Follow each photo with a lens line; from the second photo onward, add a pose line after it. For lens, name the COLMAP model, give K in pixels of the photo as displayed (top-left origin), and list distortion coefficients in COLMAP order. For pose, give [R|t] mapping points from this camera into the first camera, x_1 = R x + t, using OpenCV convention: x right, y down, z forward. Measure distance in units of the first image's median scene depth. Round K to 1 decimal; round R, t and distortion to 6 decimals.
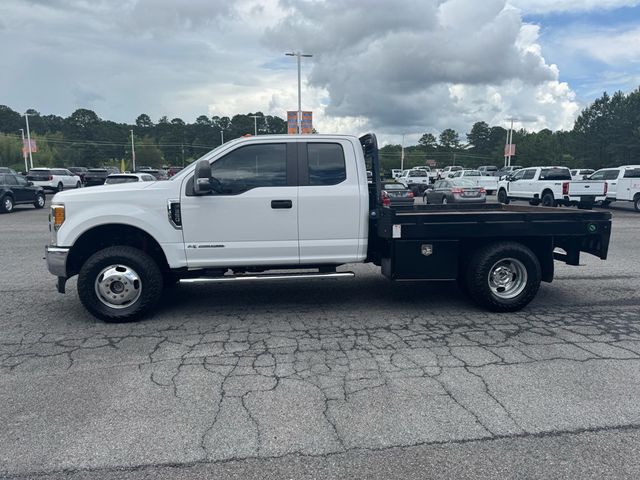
lens RADIAL K [[446.9, 0, 320.7], [0, 446.9, 248.6], [0, 0, 1]] dist [0.059003, -0.078510]
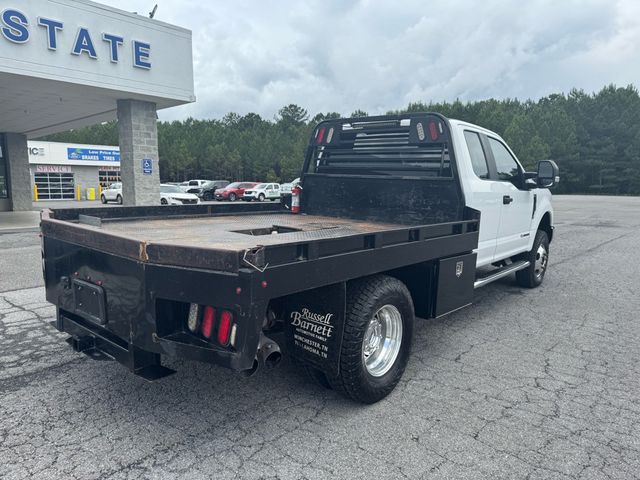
lens RADIAL K [[454.4, 0, 318.5], [0, 454.4, 244.1], [0, 0, 1]] dist [0.025088, -0.030574]
pose [[-0.737835, 0.081330, -0.670063, 0.861157], [-0.122786, 0.959978, 0.251724, -0.270062], [0.663719, 0.268005, -0.698320, 1.892326]]
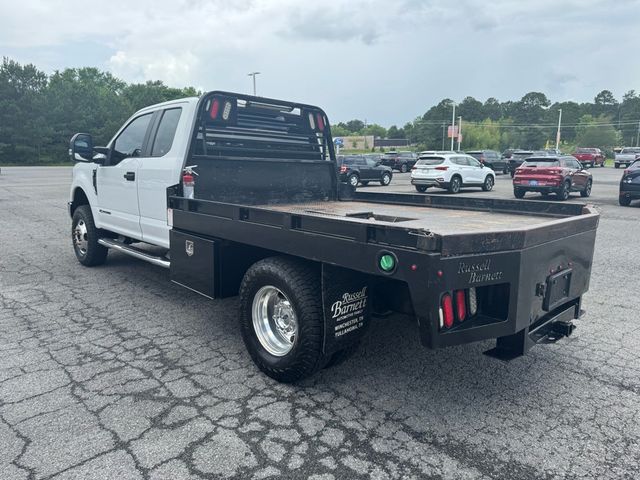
lens RADIAL K [[454.4, 0, 318.5], [0, 454.4, 244.1], [0, 0, 1]] dist [0.025088, -0.030574]
pose [[0.600547, 0.152679, -0.784877, 0.966800], [-0.134935, 0.986874, 0.088727, -0.099840], [0.788121, 0.052623, 0.613266, 0.740366]]
